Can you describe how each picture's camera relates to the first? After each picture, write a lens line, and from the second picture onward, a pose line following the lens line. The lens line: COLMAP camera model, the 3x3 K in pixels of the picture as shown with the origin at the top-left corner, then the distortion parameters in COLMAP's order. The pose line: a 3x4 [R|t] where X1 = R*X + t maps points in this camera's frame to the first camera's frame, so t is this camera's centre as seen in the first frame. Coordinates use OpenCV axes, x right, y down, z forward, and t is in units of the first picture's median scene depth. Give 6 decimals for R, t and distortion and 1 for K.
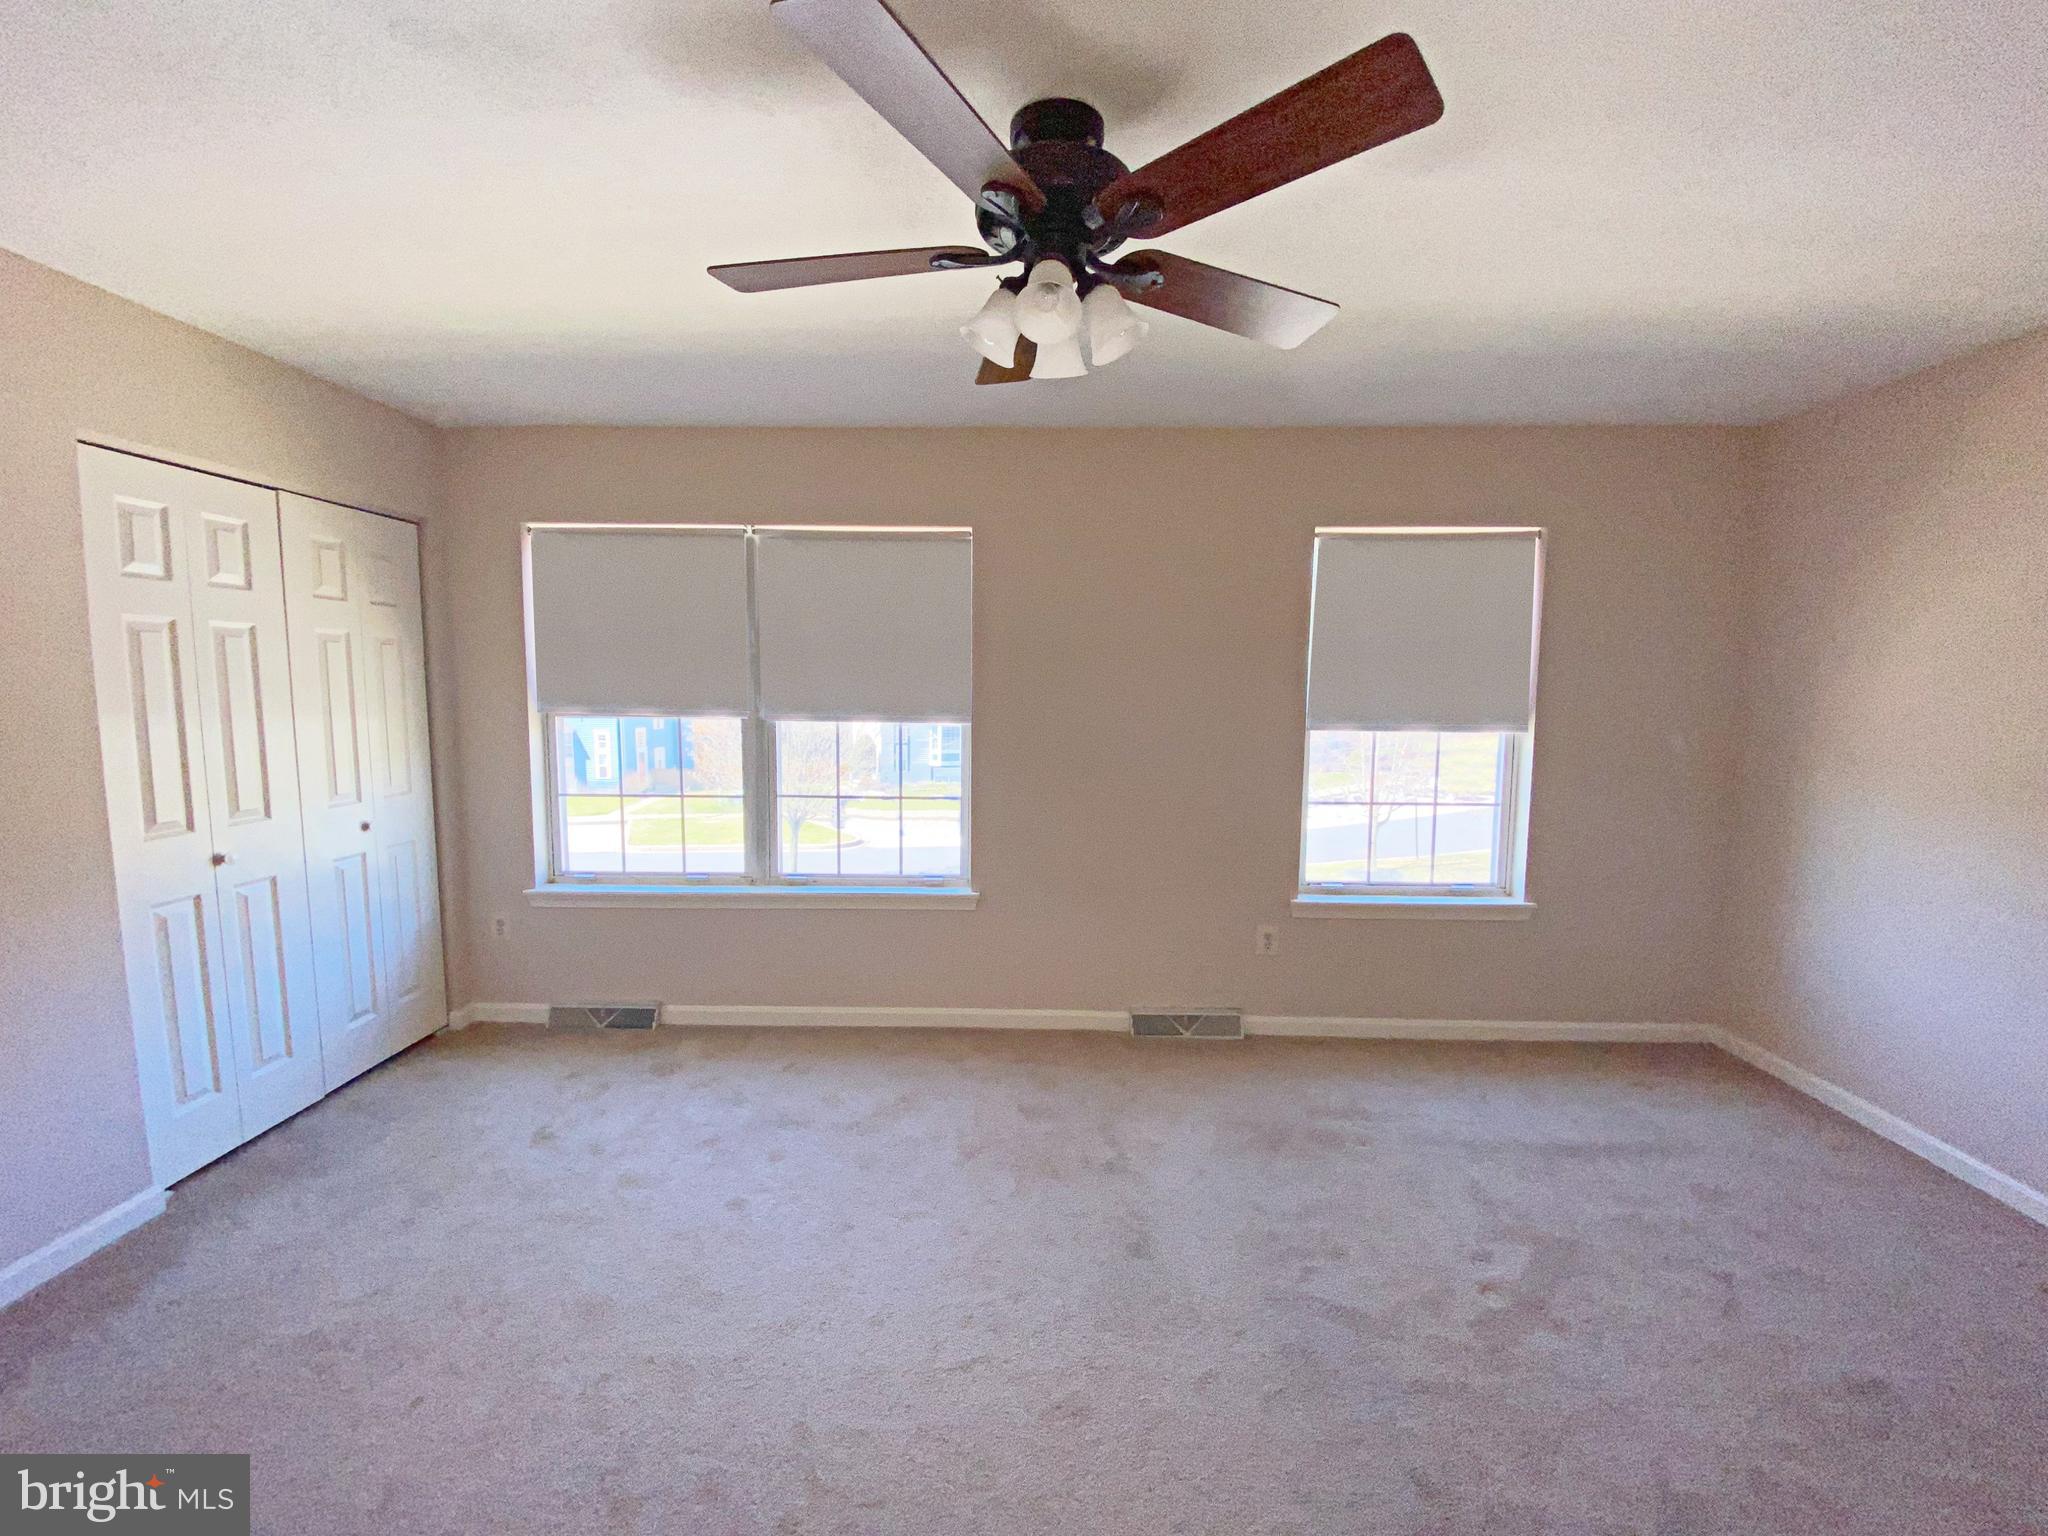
lens RADIAL K [[850.3, 0, 1000.1], [0, 850.3, 761.7], [0, 0, 1]] dist [0.030764, -0.027460]
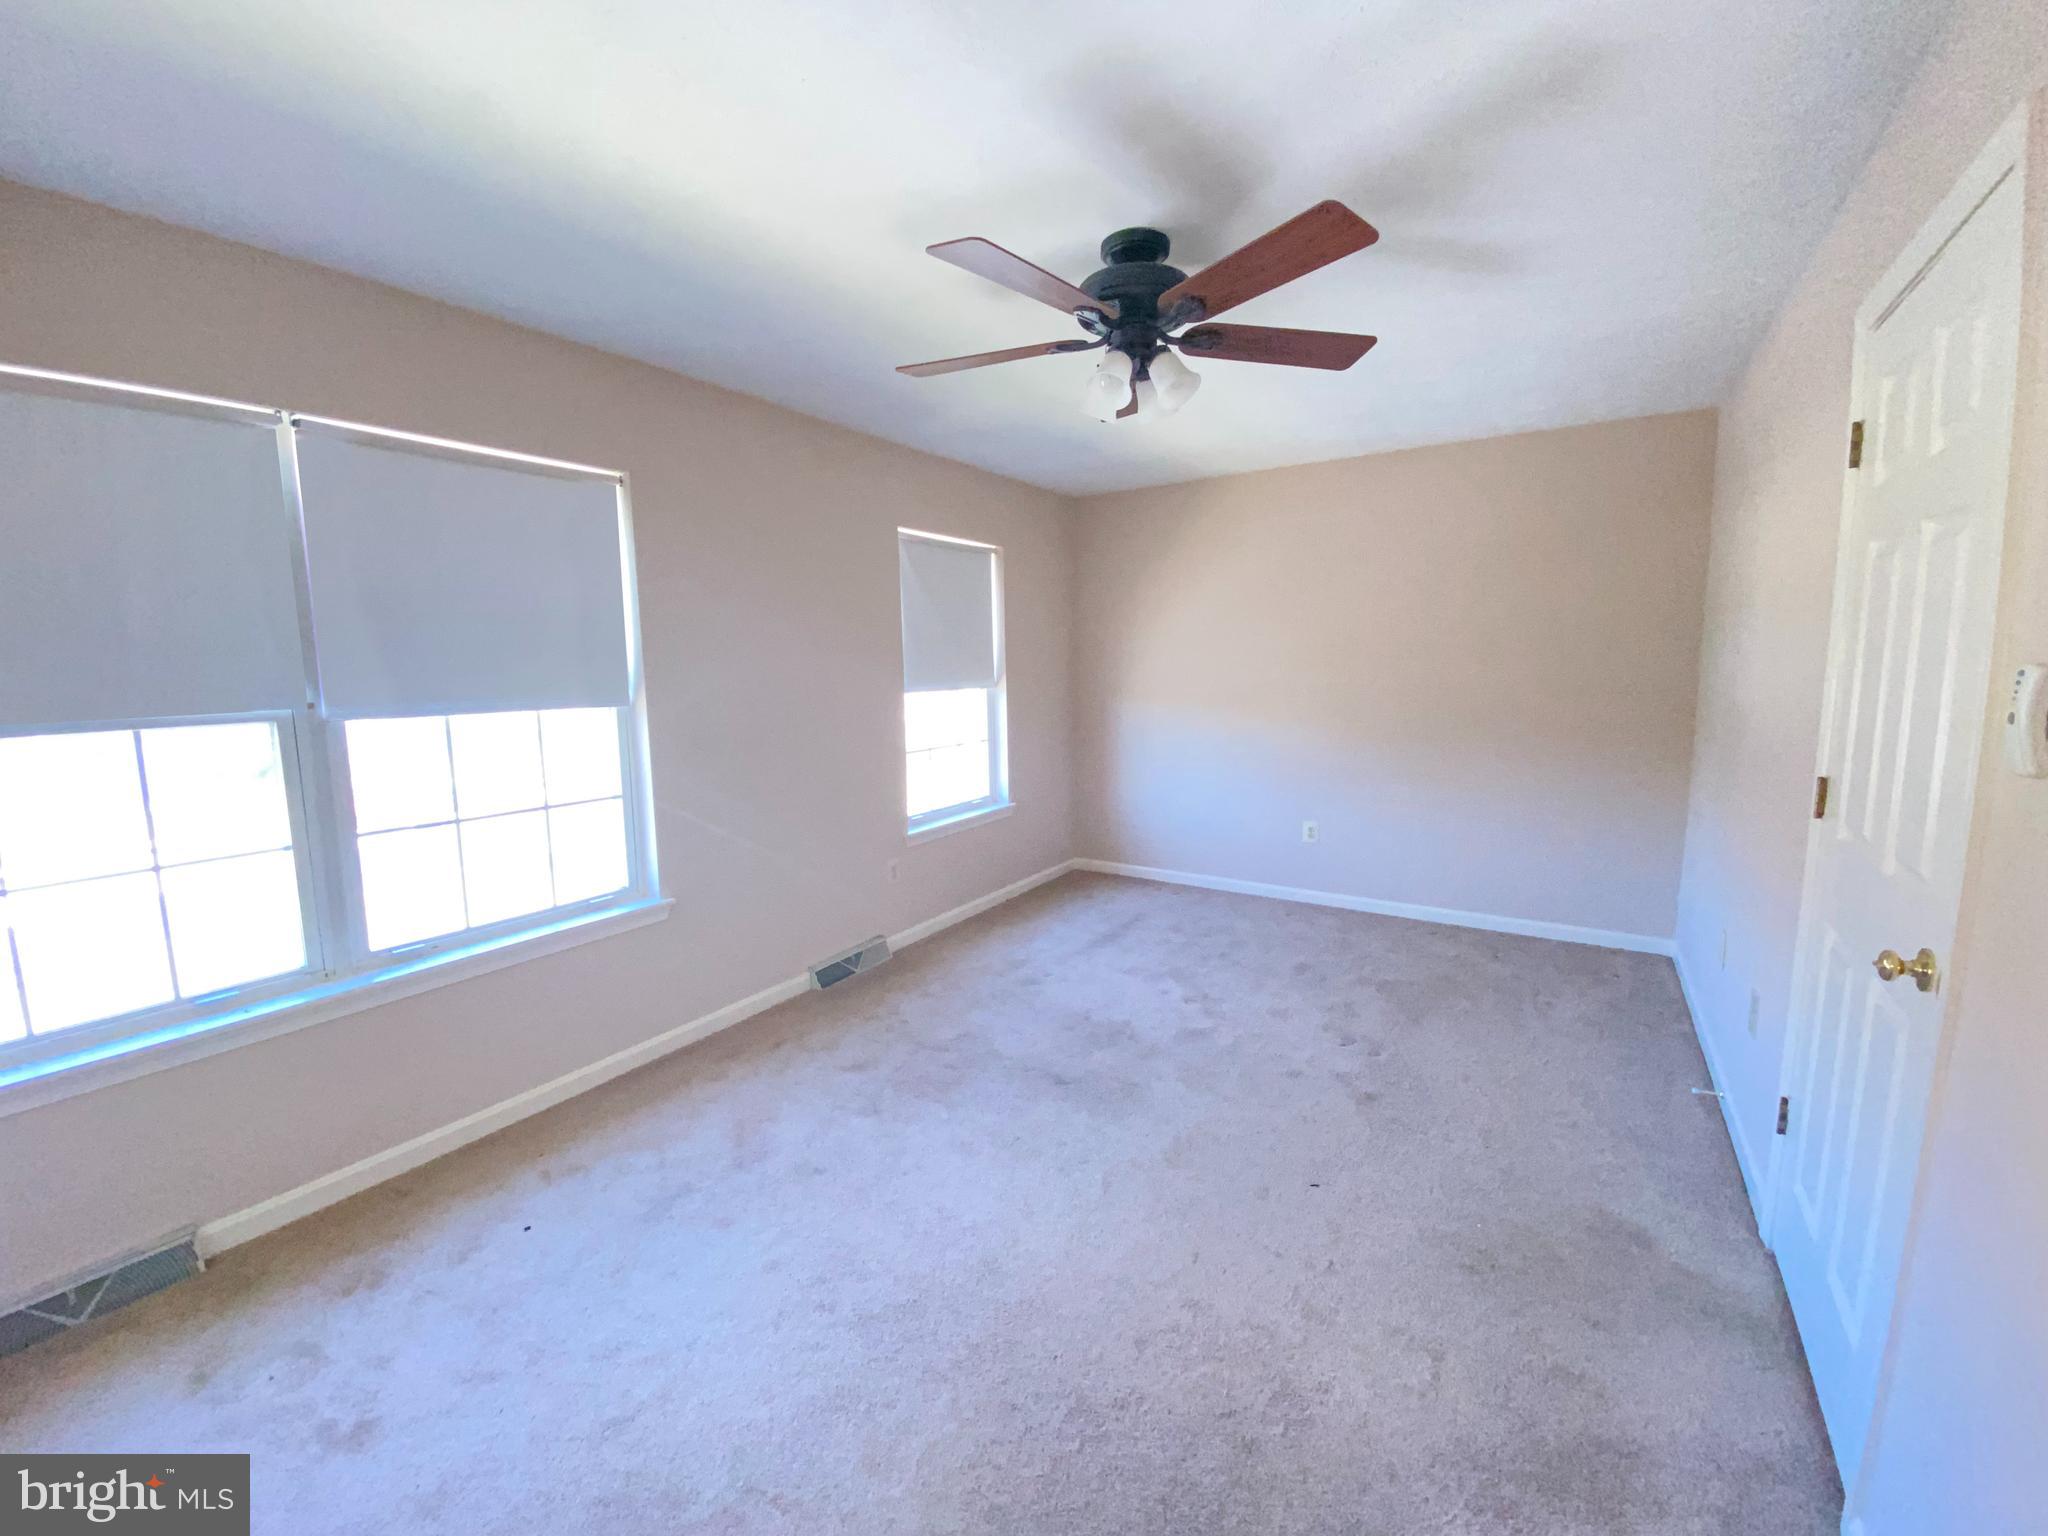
lens RADIAL K [[850.3, 0, 1000.1], [0, 850.3, 761.7], [0, 0, 1]] dist [0.030764, -0.027460]
pose [[0.519771, -0.115525, 0.846458, -0.605047], [0.117392, 0.991074, 0.063177, -0.000279], [-0.846202, 0.066530, 0.528693, 0.239062]]
